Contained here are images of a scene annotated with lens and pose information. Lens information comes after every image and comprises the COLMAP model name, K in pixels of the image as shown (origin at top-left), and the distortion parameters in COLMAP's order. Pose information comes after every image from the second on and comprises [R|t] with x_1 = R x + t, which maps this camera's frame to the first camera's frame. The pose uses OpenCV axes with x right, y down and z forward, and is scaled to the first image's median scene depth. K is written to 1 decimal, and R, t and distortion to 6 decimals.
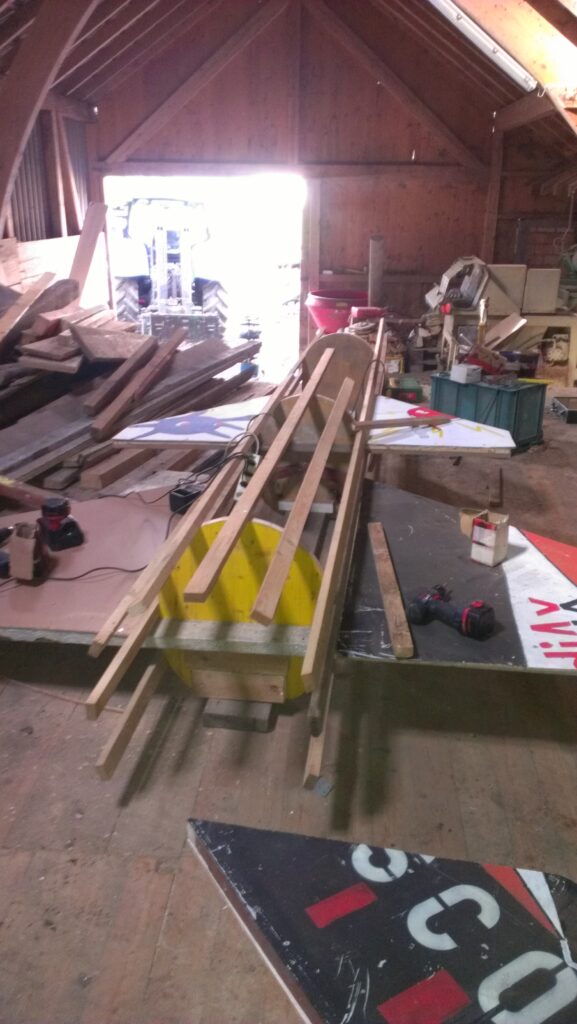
lens RADIAL K [[817.0, 0, 285.3], [0, 817.0, 513.5], [0, 0, 1]] dist [0.130715, -0.226530]
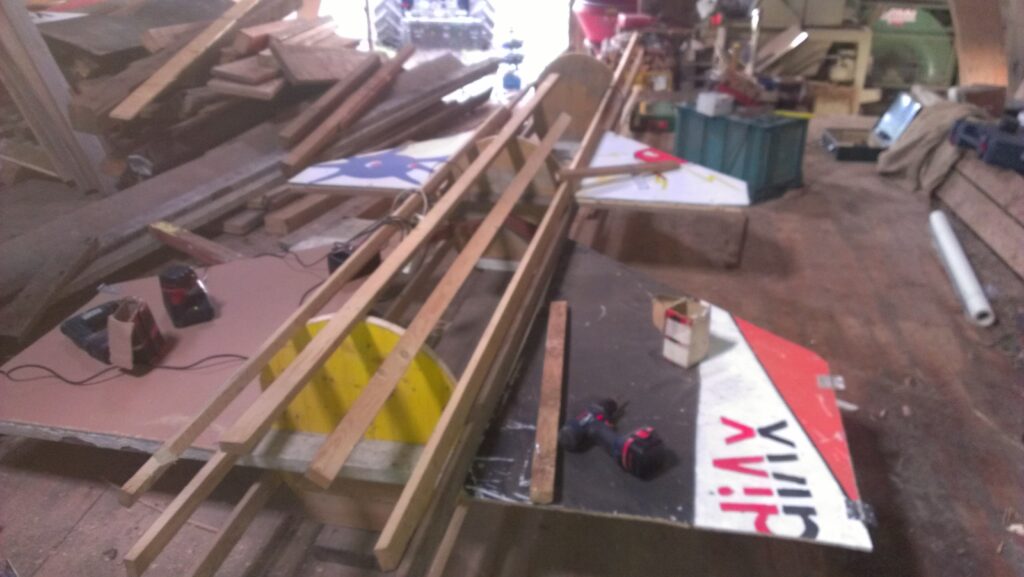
lens RADIAL K [[817.0, 0, 513.1], [0, 817.0, 302.9], [0, 0, 1]] dist [0.130715, -0.226530]
pose [[0.996866, 0.029864, -0.073257, 0.094235], [-0.022450, 0.994733, 0.100013, -0.054064], [0.075858, -0.098055, 0.992286, 0.124404]]
